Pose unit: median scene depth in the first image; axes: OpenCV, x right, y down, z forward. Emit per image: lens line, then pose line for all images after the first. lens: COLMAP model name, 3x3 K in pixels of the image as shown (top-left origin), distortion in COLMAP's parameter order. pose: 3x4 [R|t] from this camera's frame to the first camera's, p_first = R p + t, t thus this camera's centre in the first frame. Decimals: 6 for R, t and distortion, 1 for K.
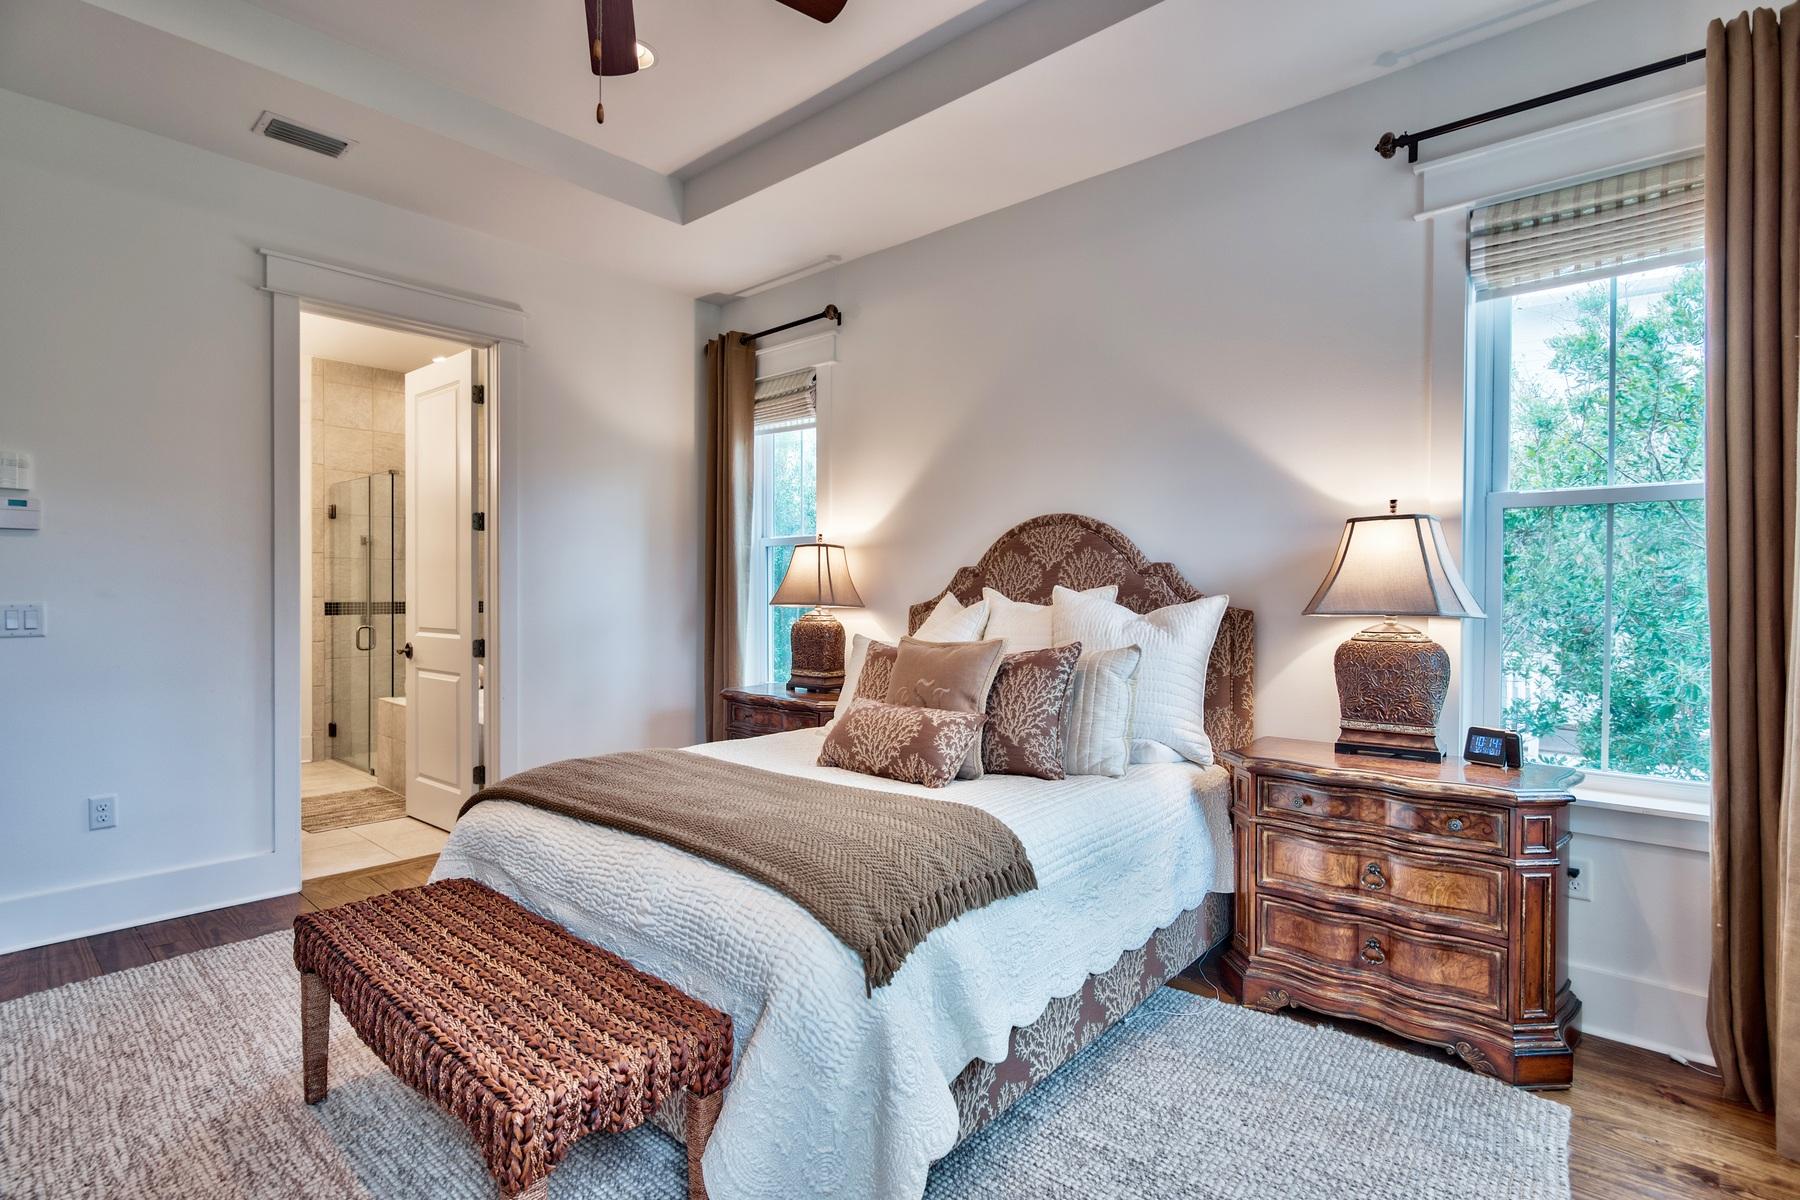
lens RADIAL K [[893.7, 0, 892.6], [0, 893.7, 603.0], [0, 0, 1]] dist [-0.005427, -0.000818]
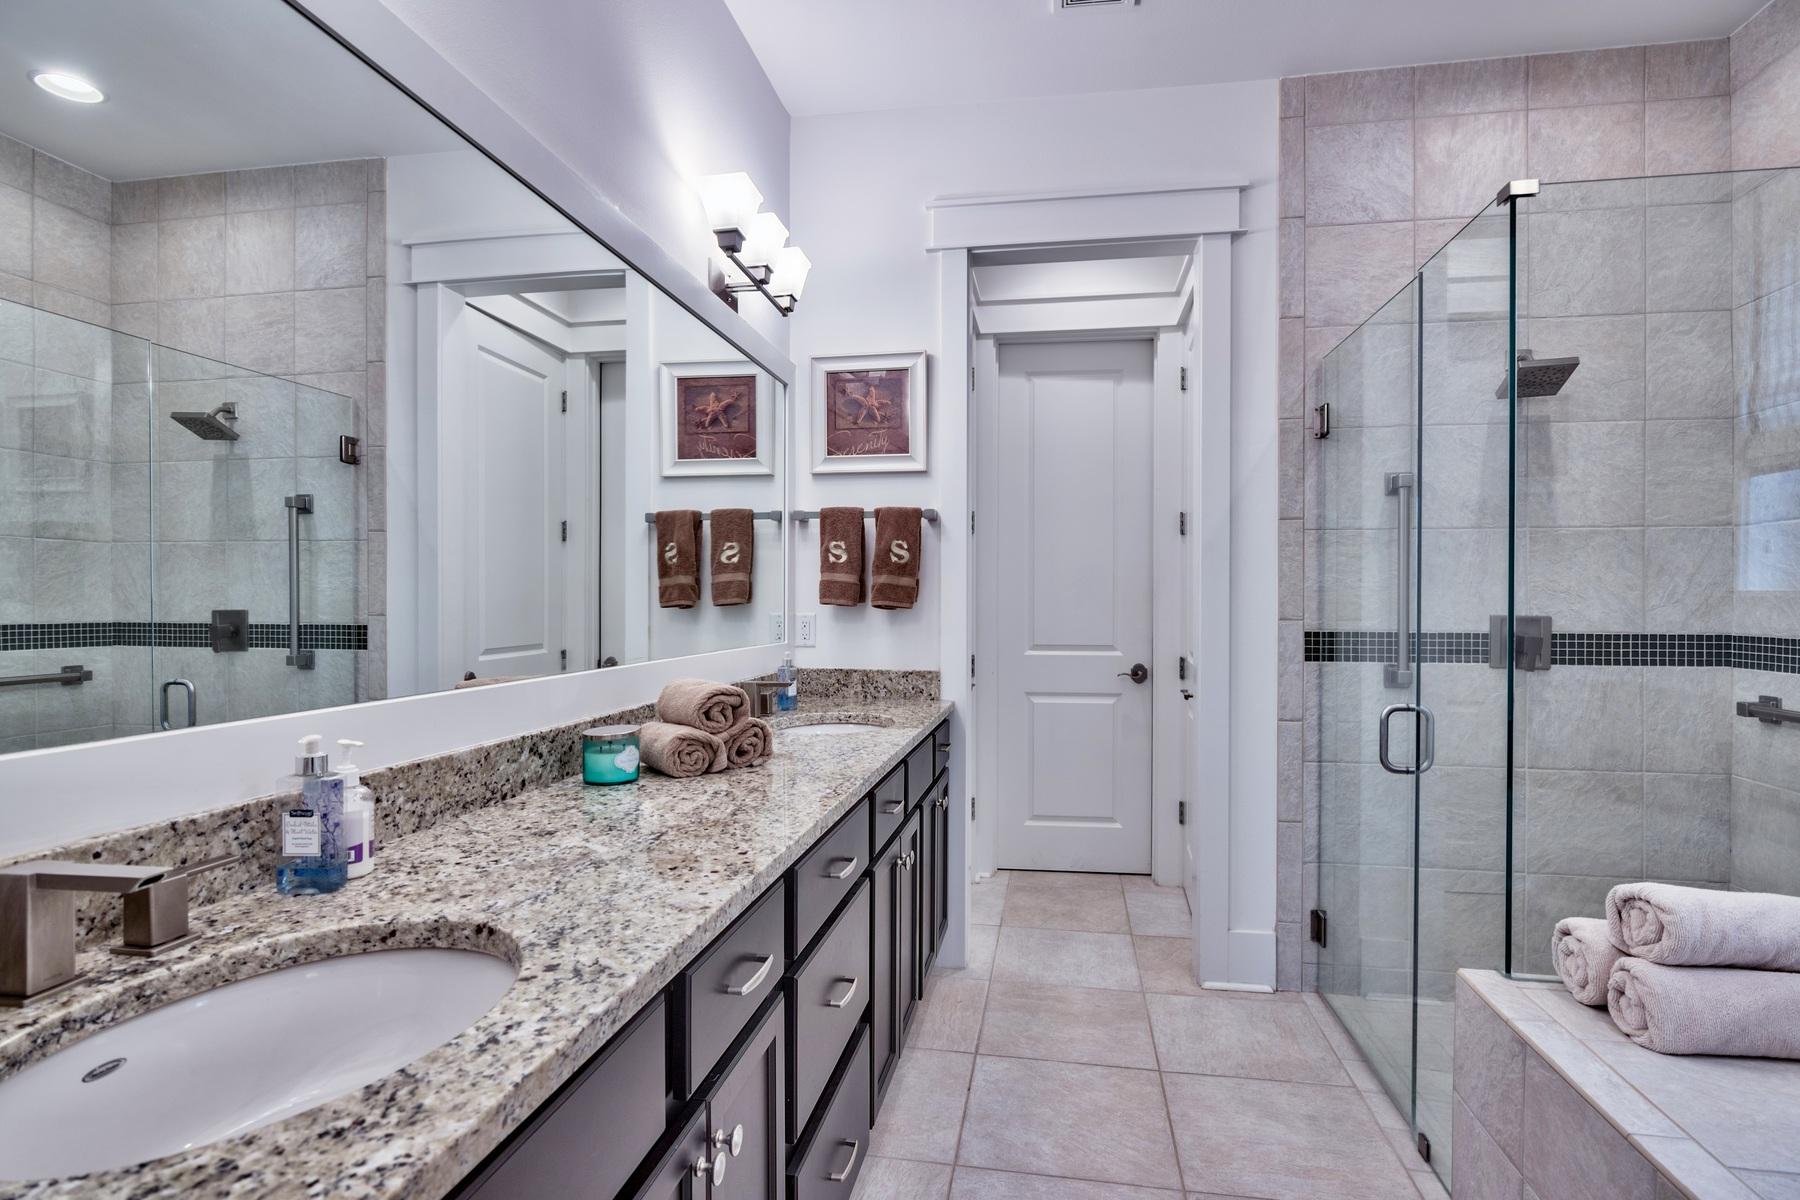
lens RADIAL K [[893.7, 0, 902.4], [0, 893.7, 605.9], [0, 0, 1]] dist [-0.005427, -0.000818]
pose [[0.533344, 0.004884, -0.845884, -0.367577], [-0.007070, 0.999974, 0.001316, -0.012359], [0.845869, 0.005279, 0.533365, 0.592782]]
